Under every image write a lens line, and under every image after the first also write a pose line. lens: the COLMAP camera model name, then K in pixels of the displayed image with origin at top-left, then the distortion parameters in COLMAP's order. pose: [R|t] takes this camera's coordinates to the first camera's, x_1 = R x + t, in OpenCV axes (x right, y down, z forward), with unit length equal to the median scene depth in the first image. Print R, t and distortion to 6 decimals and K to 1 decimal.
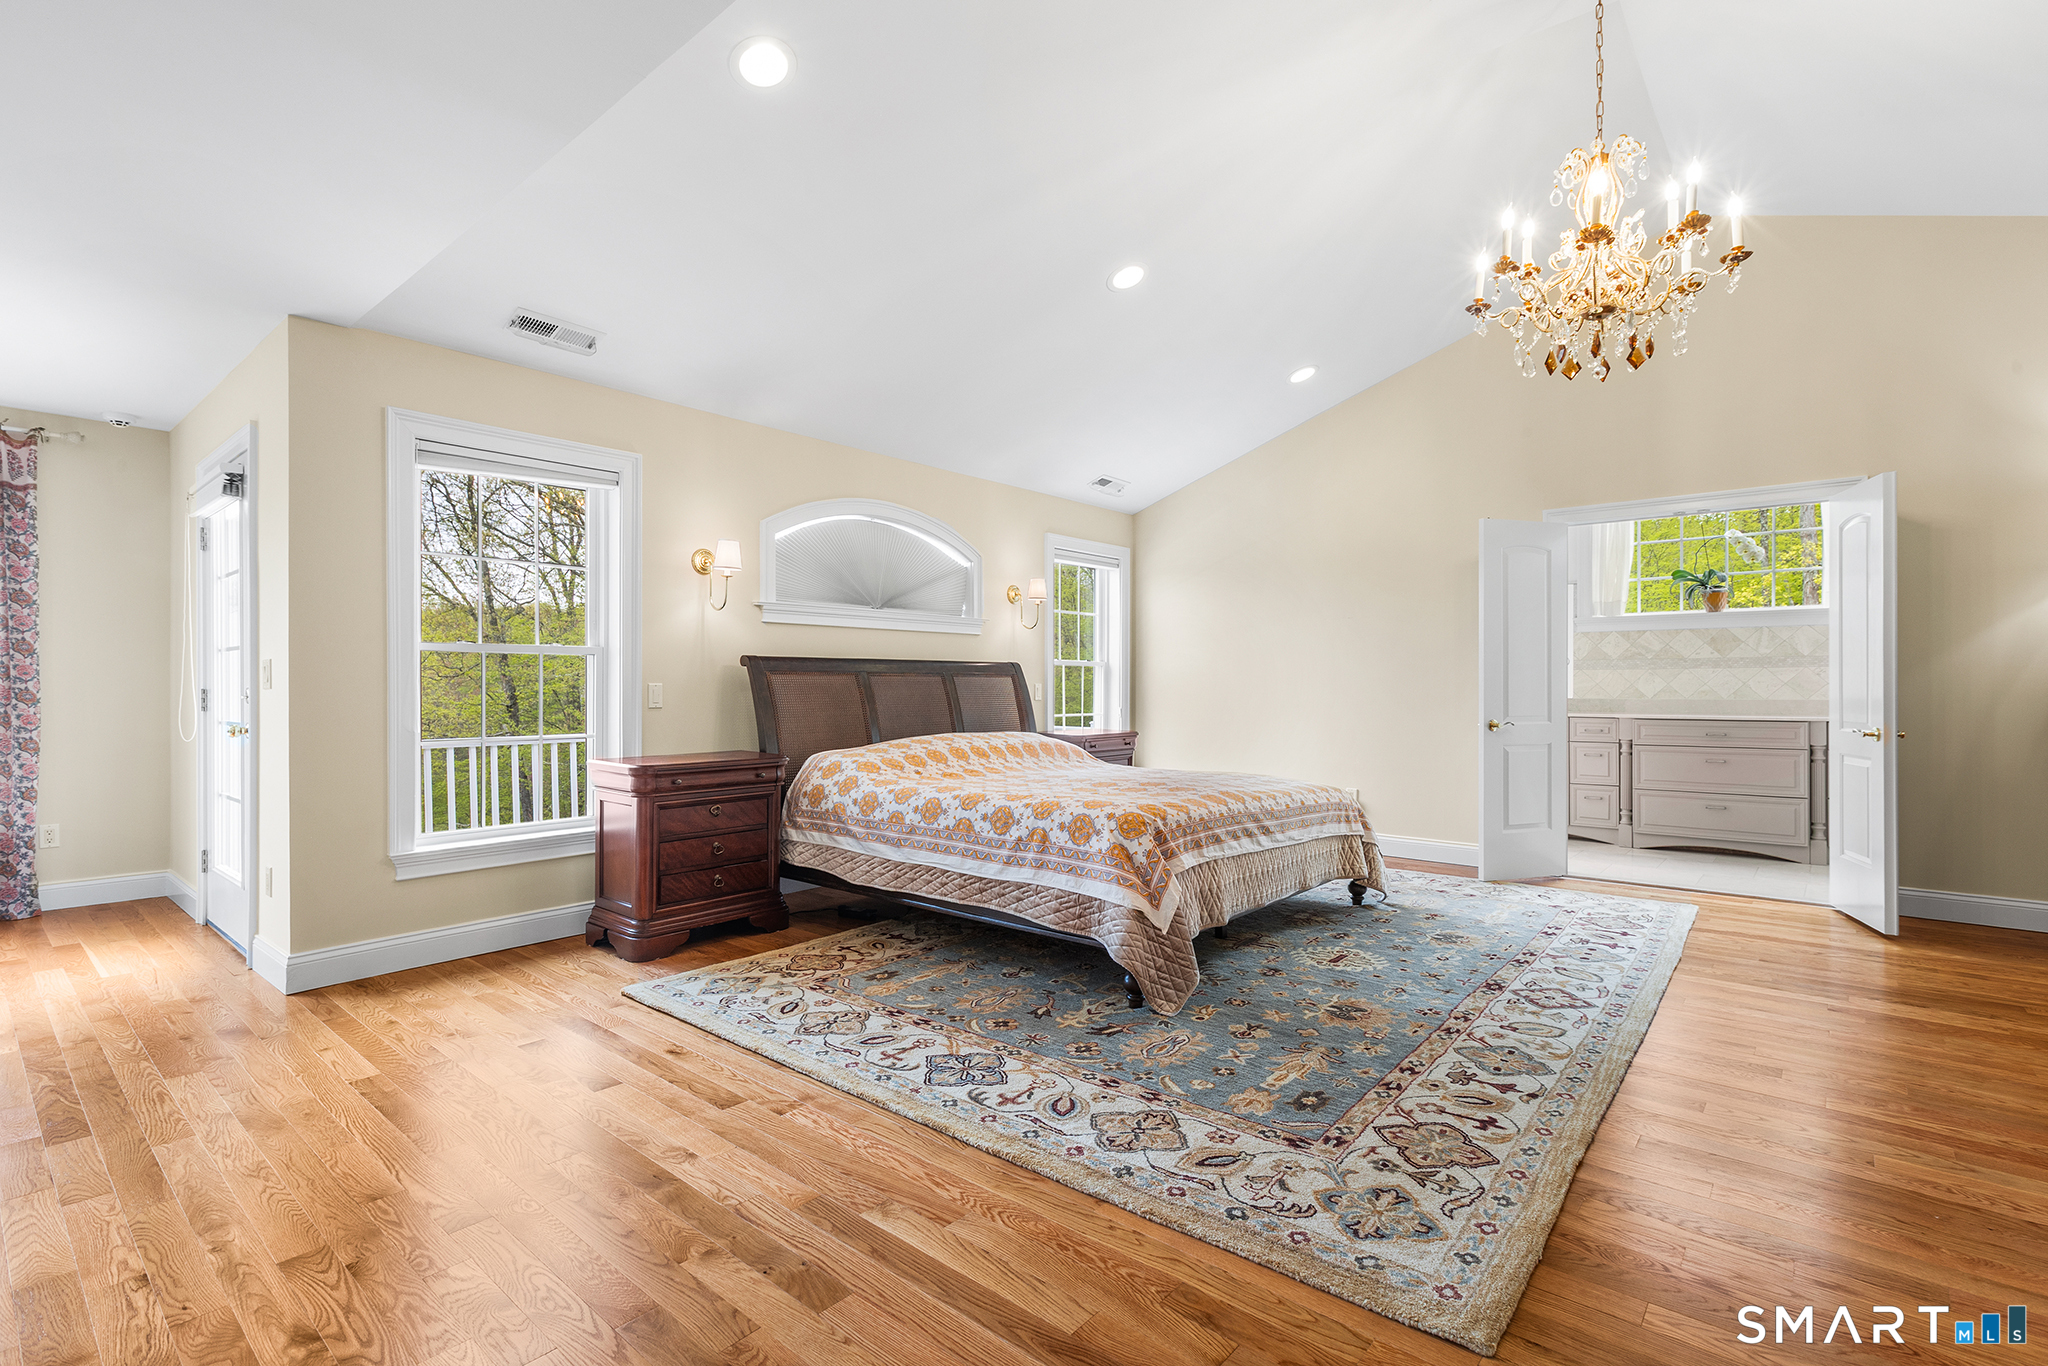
lens RADIAL K [[950.2, 0, 1024.0], [0, 950.2, 683.0], [0, 0, 1]] dist [0.001353, -0.000326]
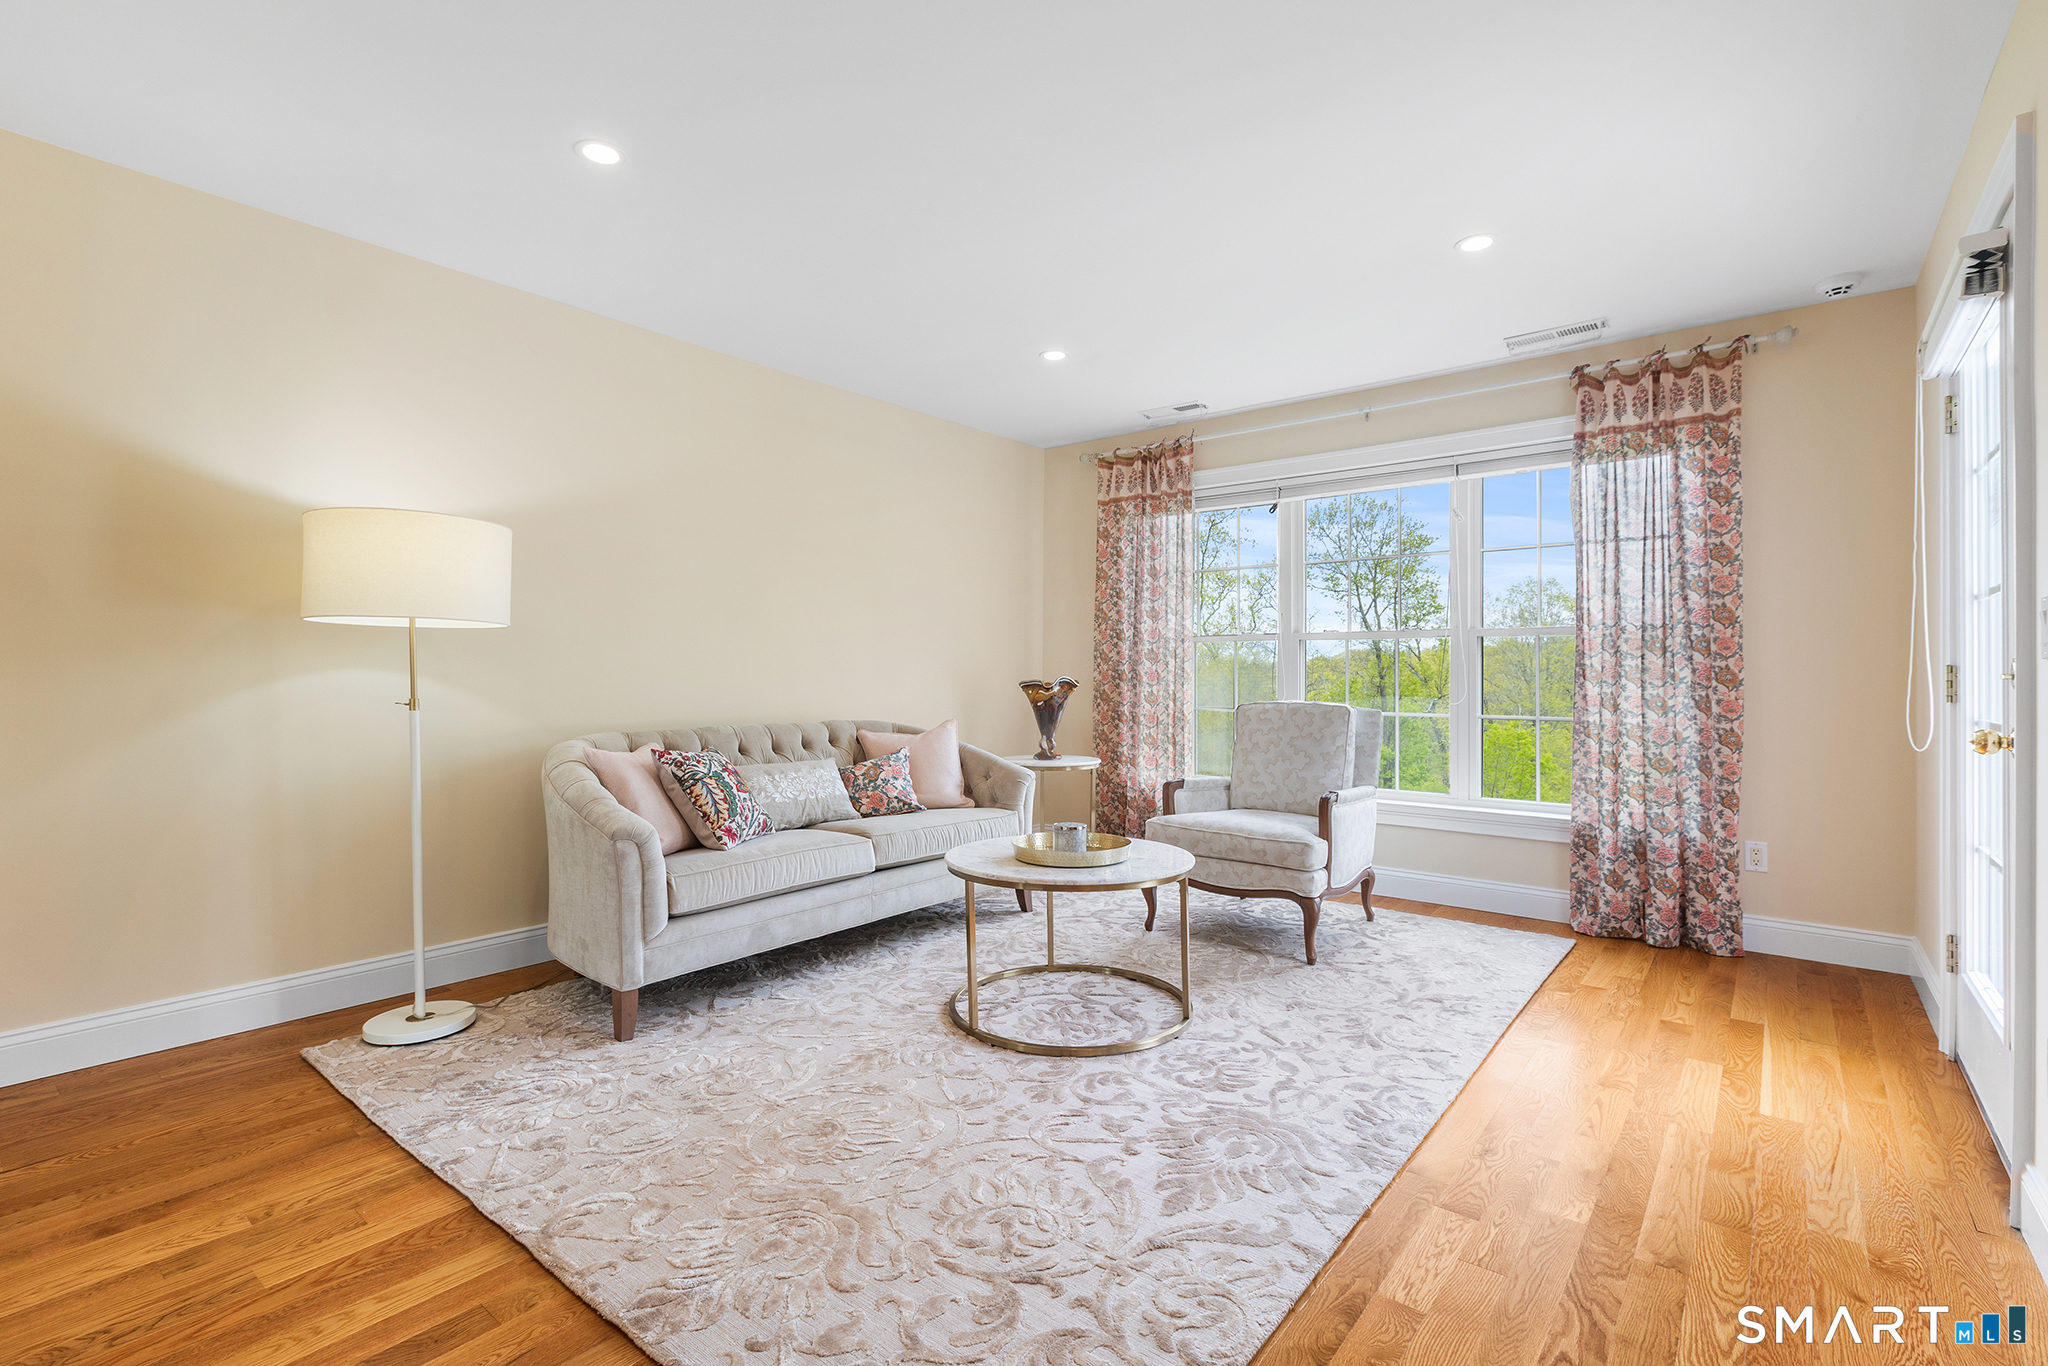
lens RADIAL K [[948.2, 0, 1011.2], [0, 948.2, 672.5], [0, 0, 1]] dist [0.000403, -0.000056]
pose [[0.030249, -0.000655, -0.999542, -0.275865], [0.000324, 1.000000, -0.000645, 0.010793], [0.999542, -0.000304, 0.030249, 0.379323]]
